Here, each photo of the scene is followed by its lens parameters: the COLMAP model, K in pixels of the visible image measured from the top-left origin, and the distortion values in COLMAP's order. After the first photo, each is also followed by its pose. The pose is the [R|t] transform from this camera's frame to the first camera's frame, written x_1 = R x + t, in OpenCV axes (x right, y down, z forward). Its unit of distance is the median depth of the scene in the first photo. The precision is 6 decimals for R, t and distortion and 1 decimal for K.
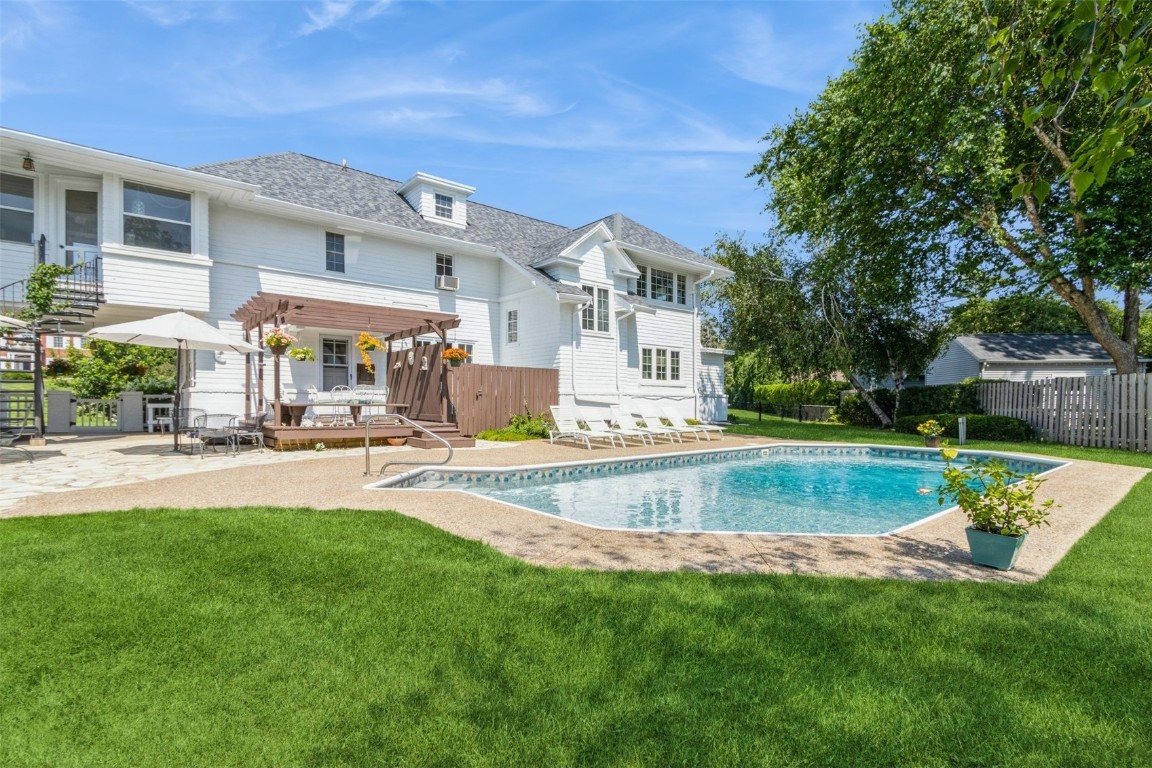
lens RADIAL K [[539.1, 0, 573.2], [0, 539.1, 407.2], [0, 0, 1]] dist [0.000346, 0.000125]
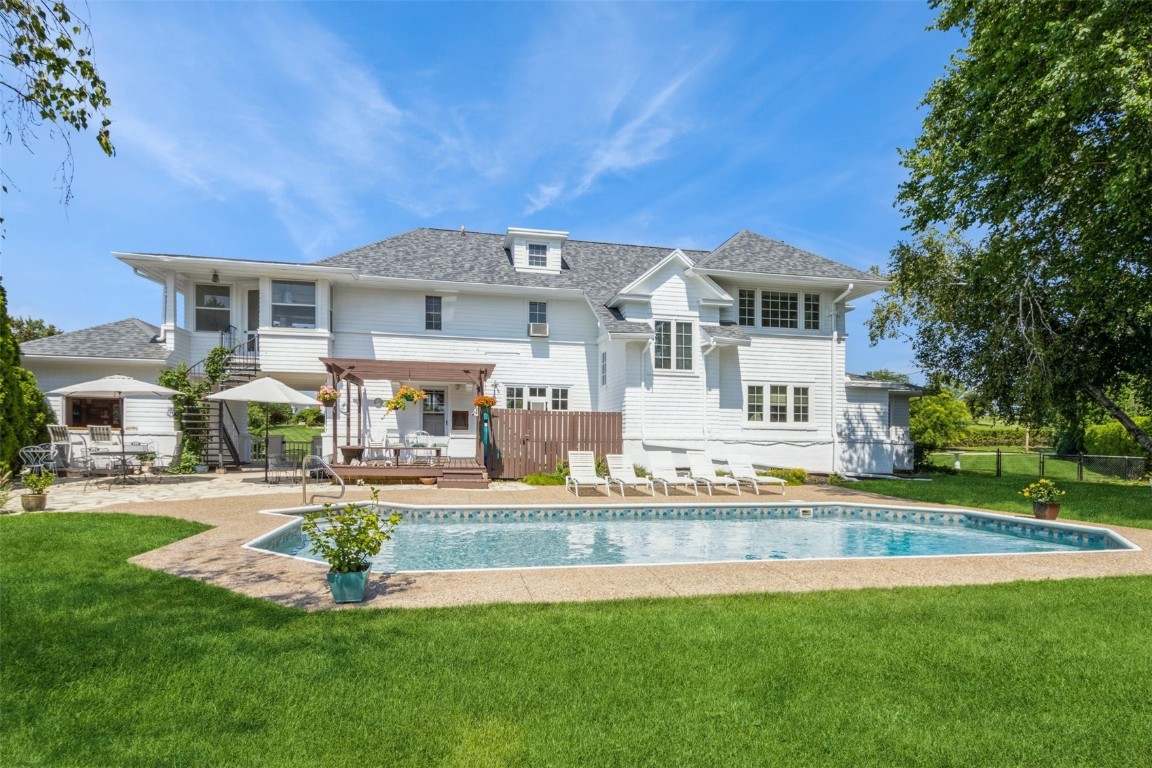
lens RADIAL K [[603.0, 0, 581.6], [0, 603.0, 453.6], [0, 0, 1]] dist [-0.001043, -0.001246]
pose [[0.880528, 0.016155, -0.473719, 0.385966], [-0.013361, 0.999868, 0.009264, -0.006371], [0.473806, -0.001828, 0.880627, 0.027374]]
